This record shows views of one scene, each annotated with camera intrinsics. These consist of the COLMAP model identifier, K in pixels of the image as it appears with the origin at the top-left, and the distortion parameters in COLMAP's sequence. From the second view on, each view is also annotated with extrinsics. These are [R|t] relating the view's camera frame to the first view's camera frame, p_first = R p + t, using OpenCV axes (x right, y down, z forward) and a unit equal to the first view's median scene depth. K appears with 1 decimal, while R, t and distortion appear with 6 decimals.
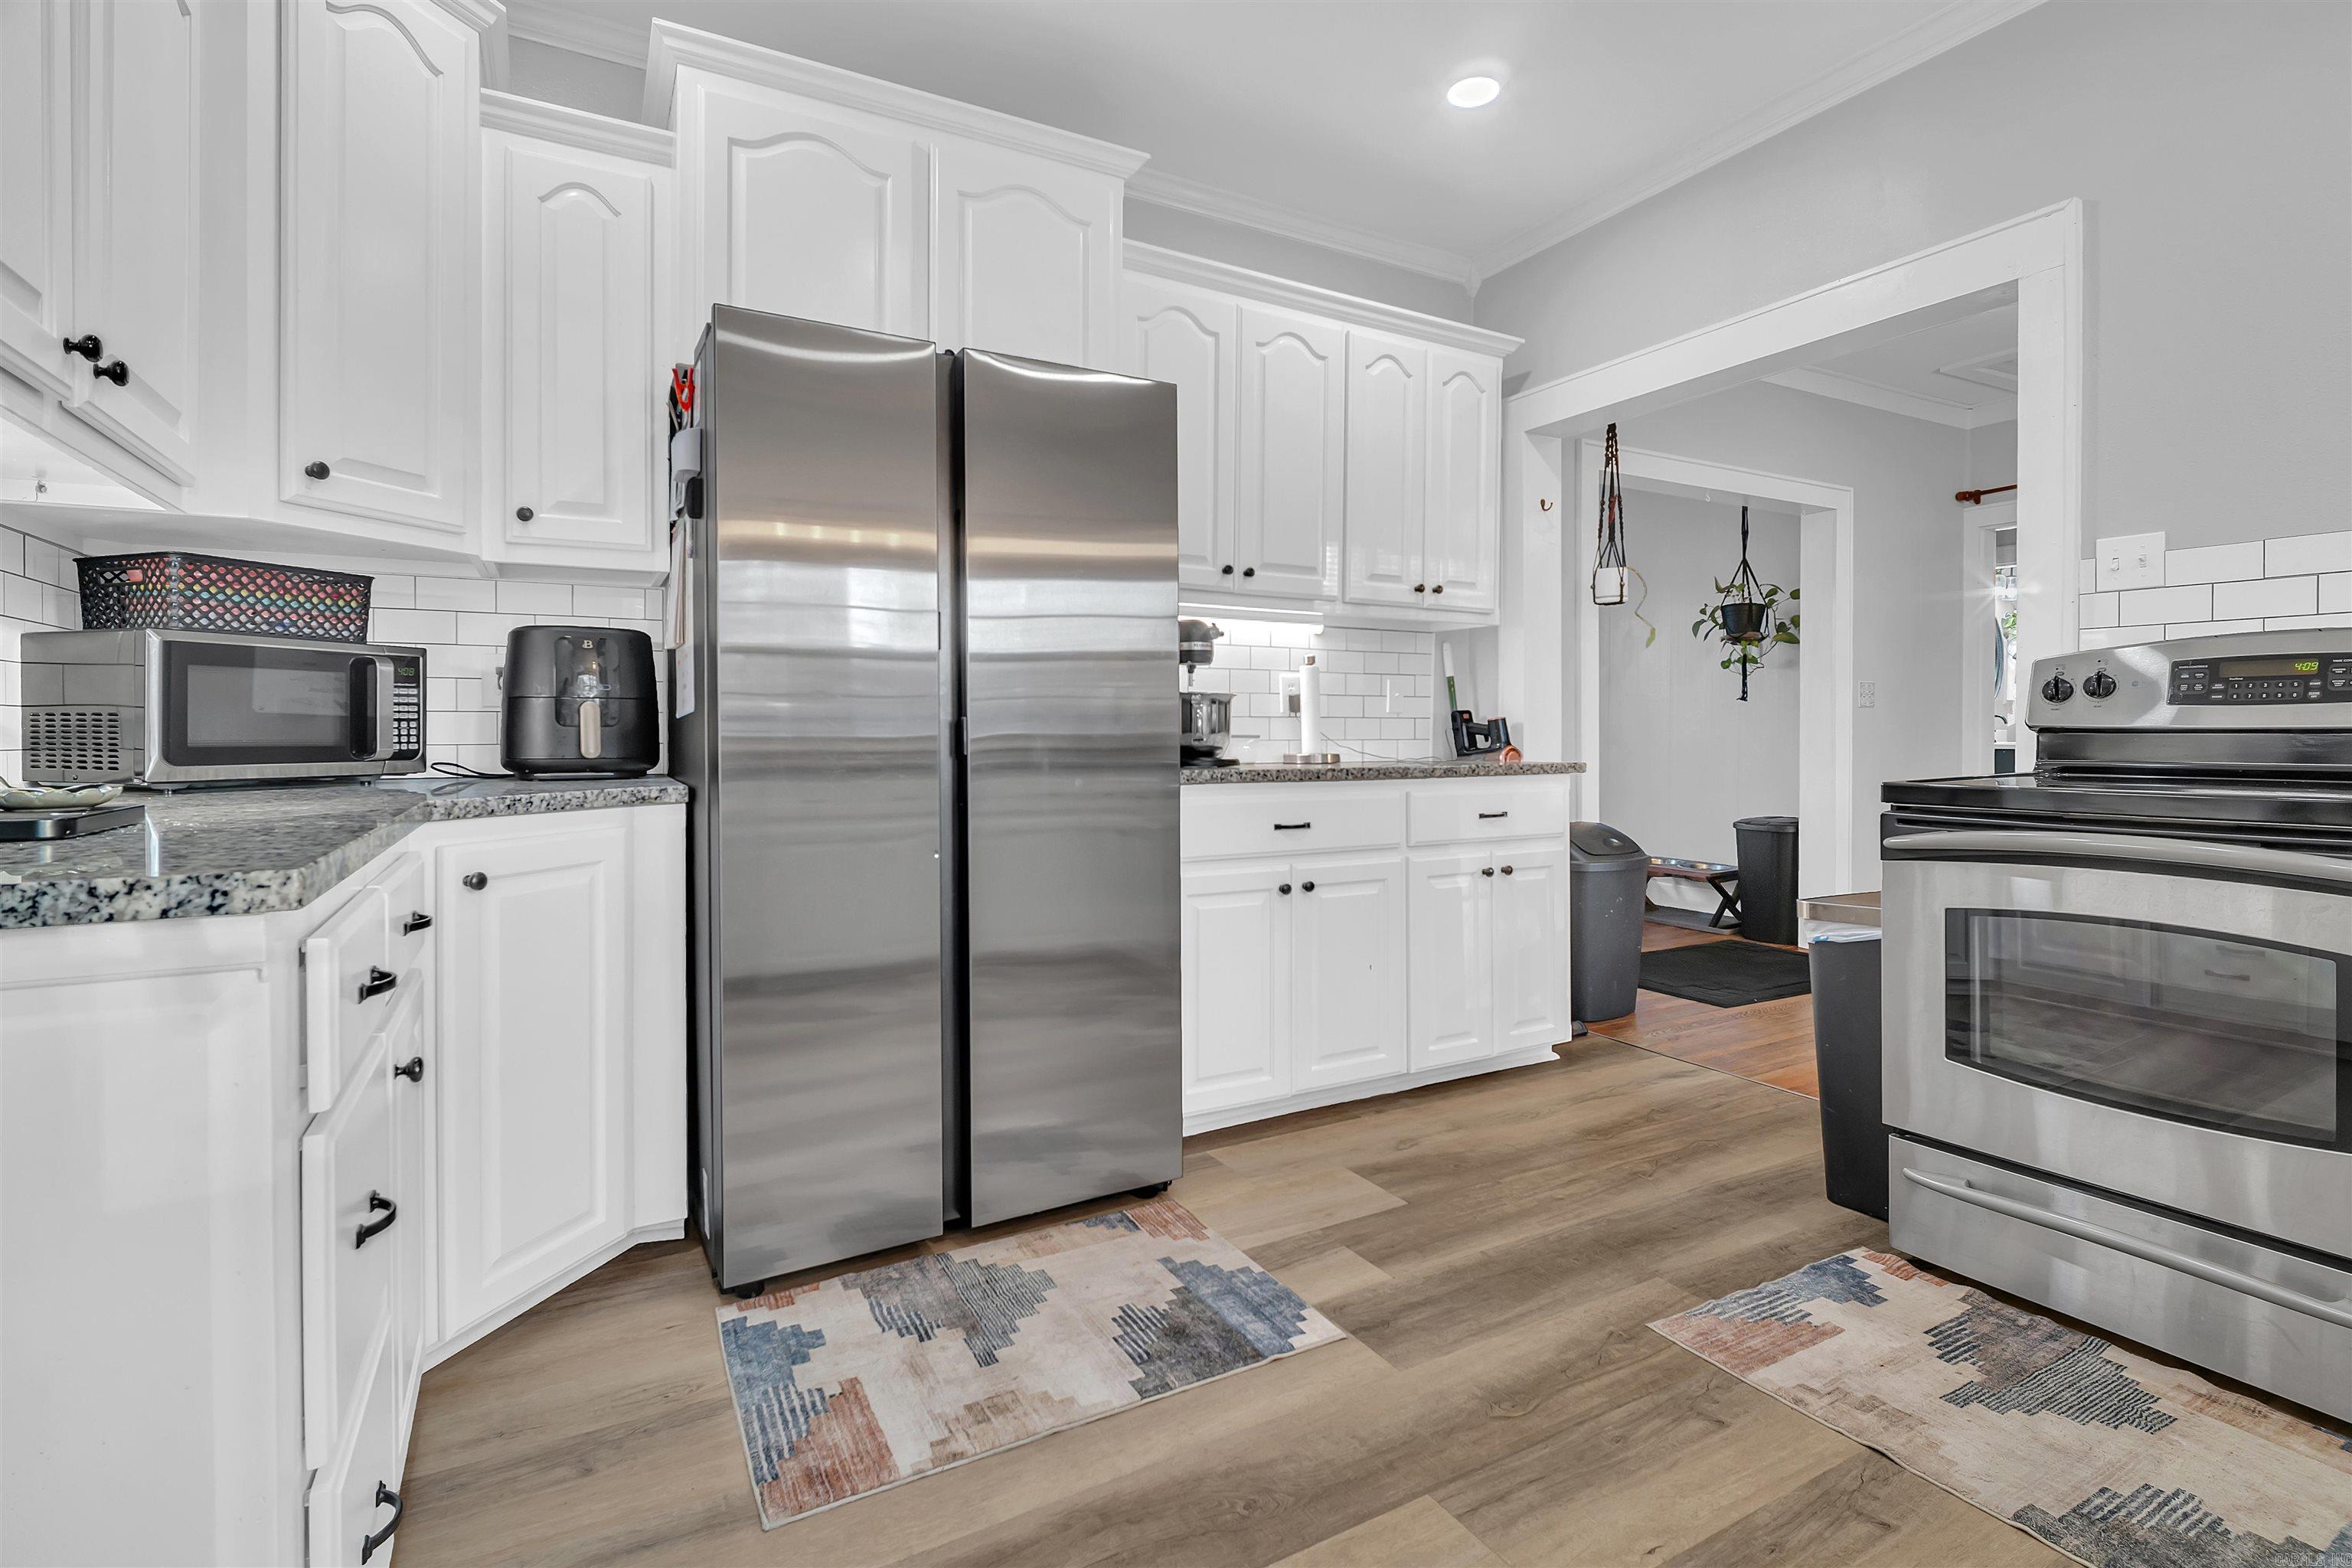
lens RADIAL K [[1110.8, 0, 1172.9], [0, 1110.8, 726.3], [0, 0, 1]] dist [-0.002557, -0.003843]
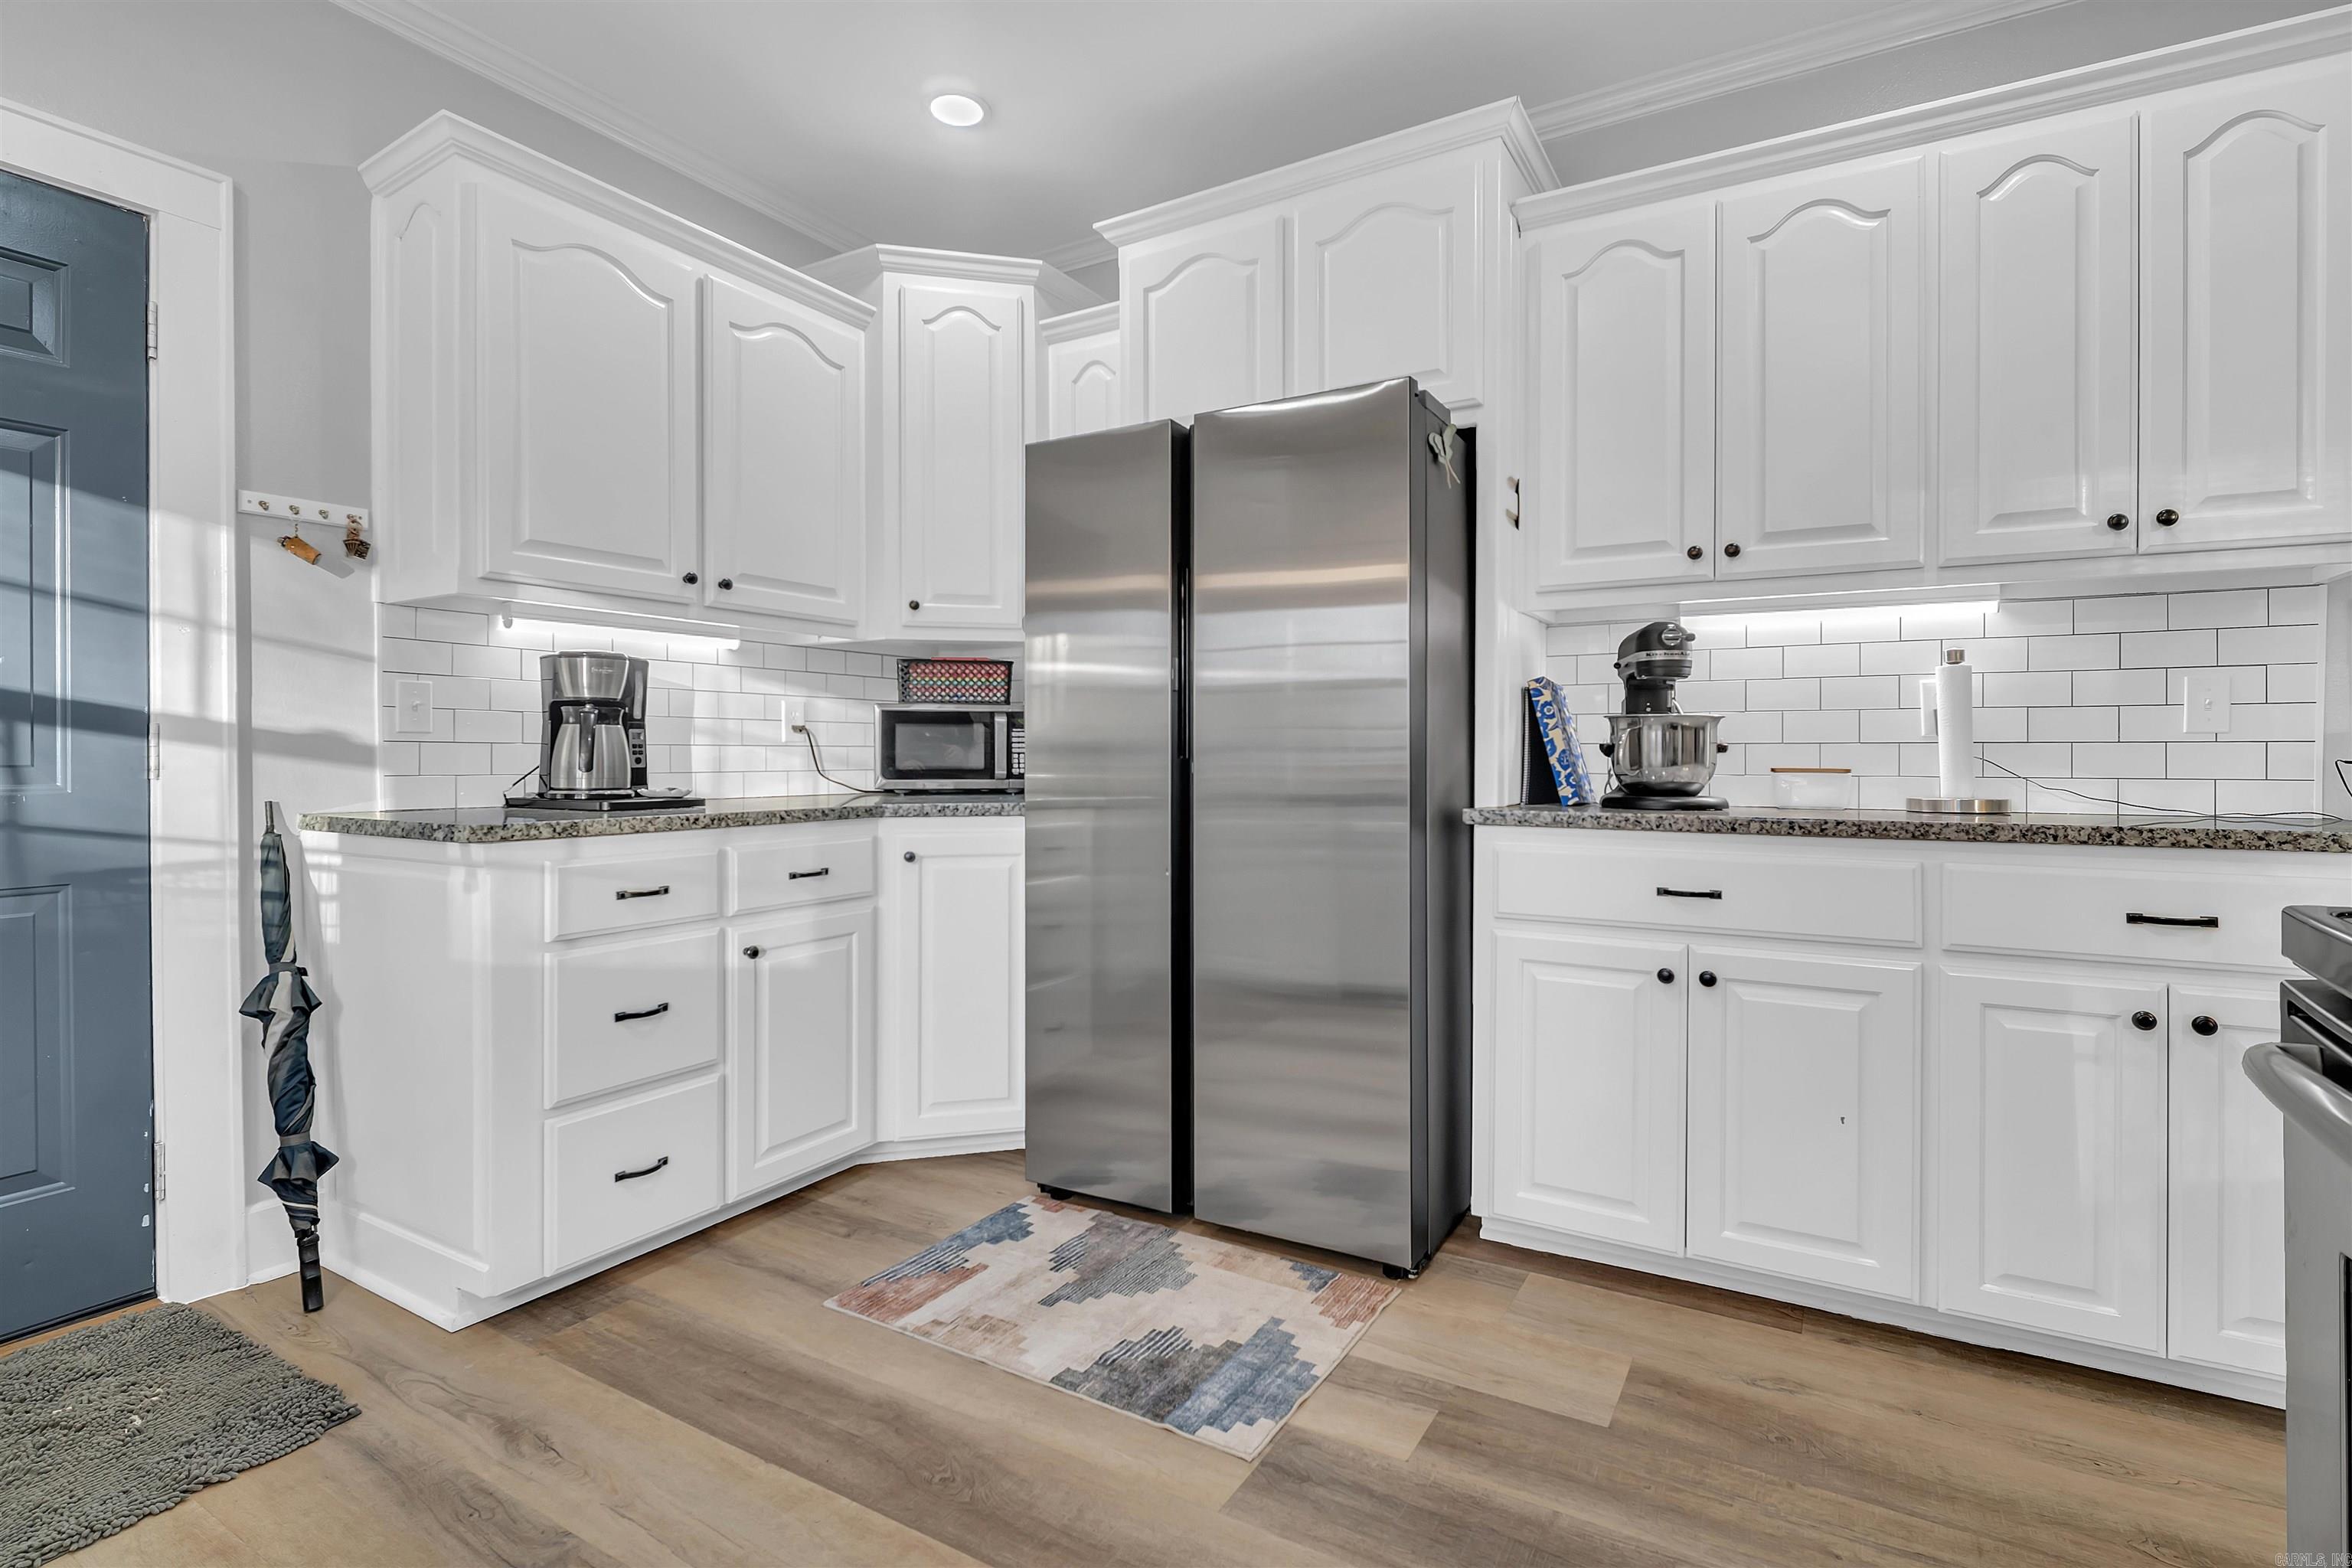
lens RADIAL K [[1110.8, 0, 1200.5], [0, 1110.8, 752.0], [0, 0, 1]] dist [-0.002557, -0.003843]
pose [[0.504100, -0.004232, -0.863635, 0.633828], [0.000553, 0.999989, -0.004577, -0.000771], [0.863645, 0.001829, 0.504097, 0.377006]]
